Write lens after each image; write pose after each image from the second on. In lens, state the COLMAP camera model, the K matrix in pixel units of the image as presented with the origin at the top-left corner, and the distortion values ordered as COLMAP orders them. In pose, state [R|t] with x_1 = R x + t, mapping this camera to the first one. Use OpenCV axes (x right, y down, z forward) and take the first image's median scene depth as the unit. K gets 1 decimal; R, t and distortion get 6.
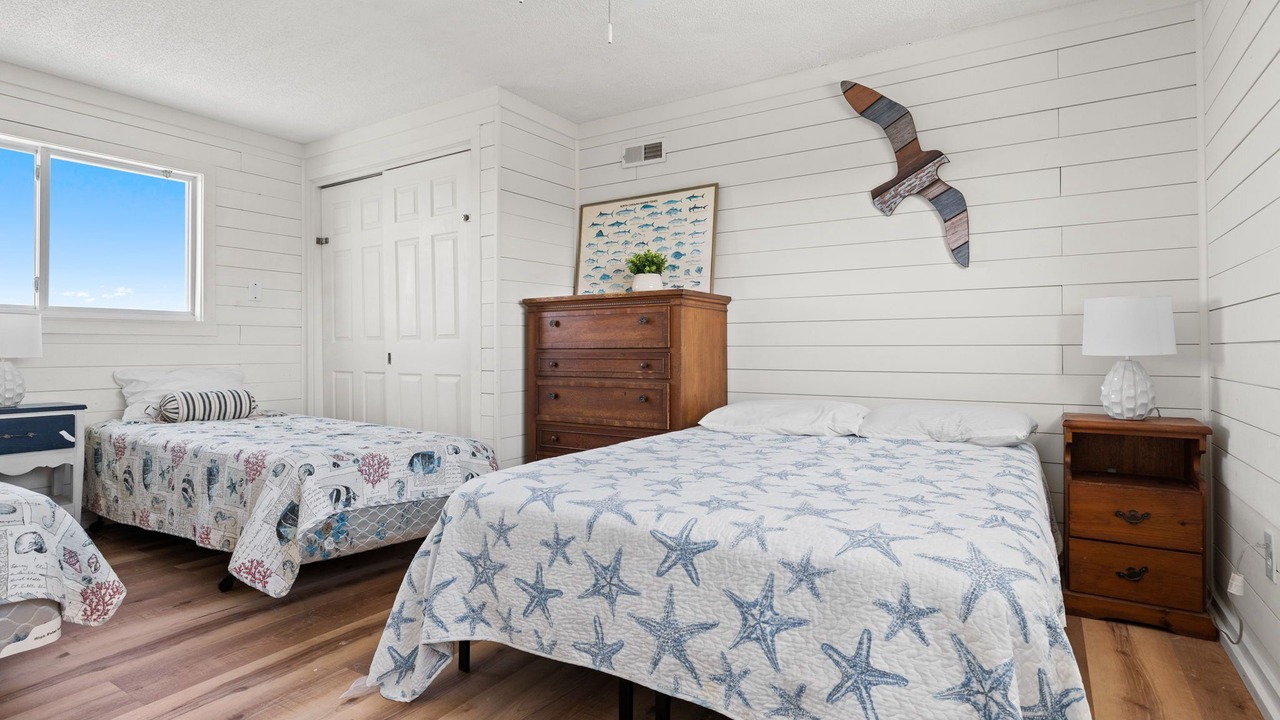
lens RADIAL K [[642.3, 0, 635.4], [0, 642.3, 353.0], [0, 0, 1]] dist [-0.001060, -0.000312]
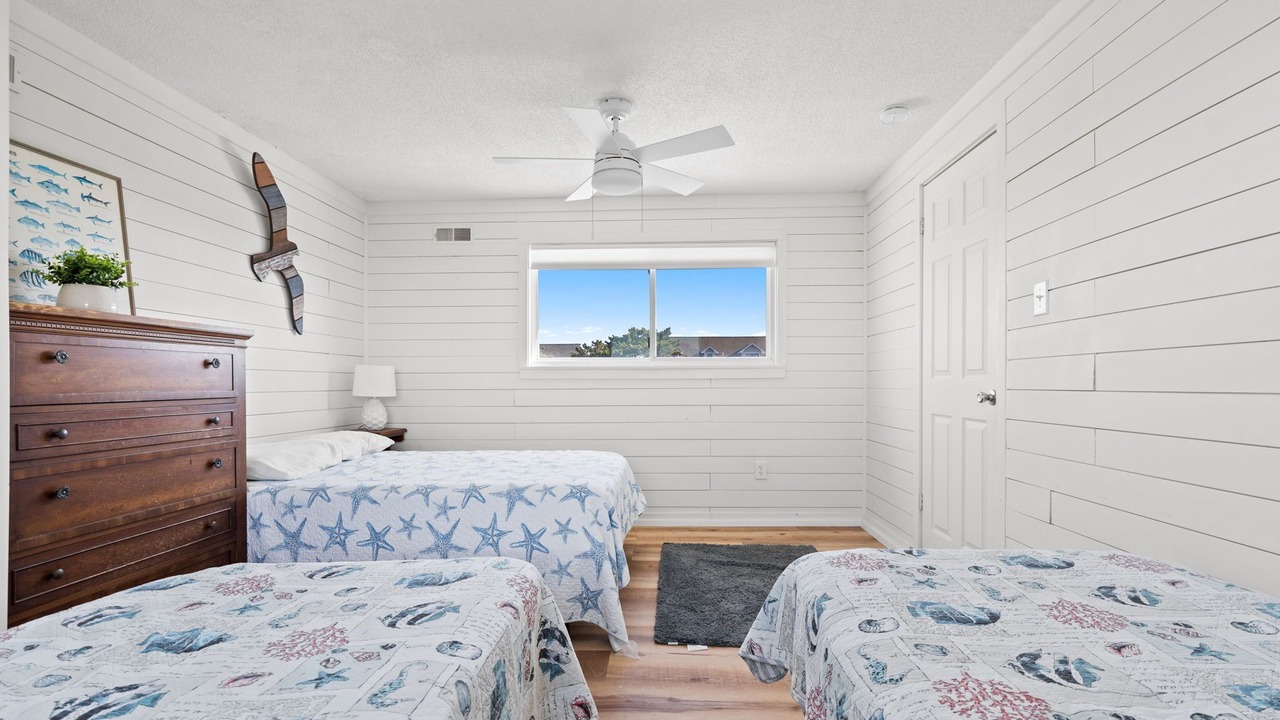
lens RADIAL K [[611.8, 0, 641.3], [0, 611.8, 390.5], [0, 0, 1]] dist [-0.000239, -0.000051]
pose [[-0.506071, -0.010873, 0.862423, -0.850396], [0.002101, 0.999902, 0.013839, -0.025193], [-0.862489, 0.008815, -0.505998, 0.881727]]
